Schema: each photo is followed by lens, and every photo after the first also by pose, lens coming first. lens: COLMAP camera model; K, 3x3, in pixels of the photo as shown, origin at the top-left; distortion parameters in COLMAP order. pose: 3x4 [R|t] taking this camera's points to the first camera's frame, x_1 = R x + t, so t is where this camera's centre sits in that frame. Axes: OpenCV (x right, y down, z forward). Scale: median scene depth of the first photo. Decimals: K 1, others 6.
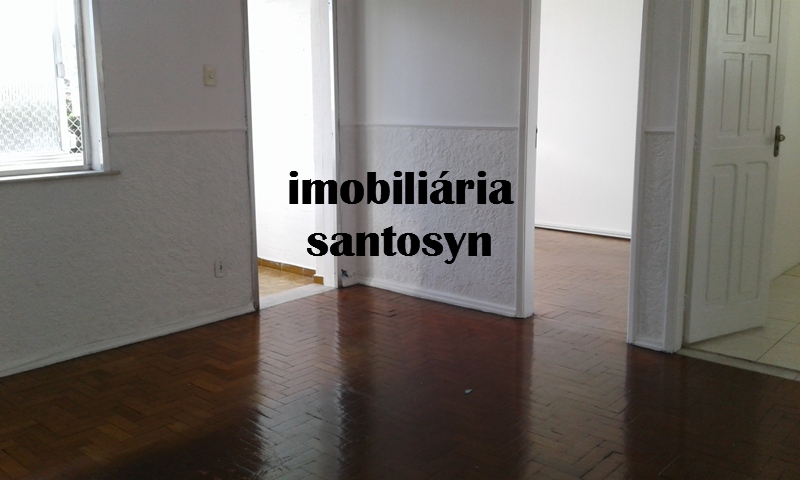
lens RADIAL K [[723.4, 0, 401.9], [0, 723.4, 223.4], [0, 0, 1]] dist [-0.052774, -0.001394]
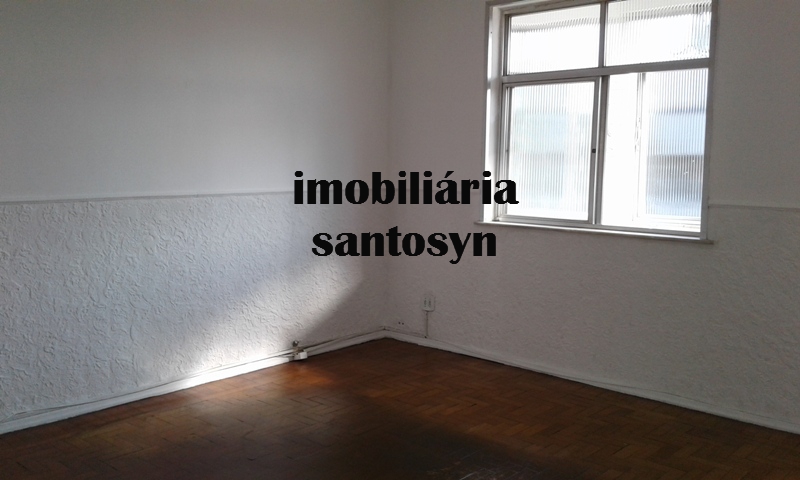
lens RADIAL K [[723.4, 0, 401.9], [0, 723.4, 223.4], [0, 0, 1]] dist [-0.052774, -0.001394]
pose [[-0.053301, 0.076501, -0.995644, 0.654491], [-0.180124, 0.979970, 0.084939, -0.105861], [0.982199, 0.183866, -0.038454, 0.604195]]
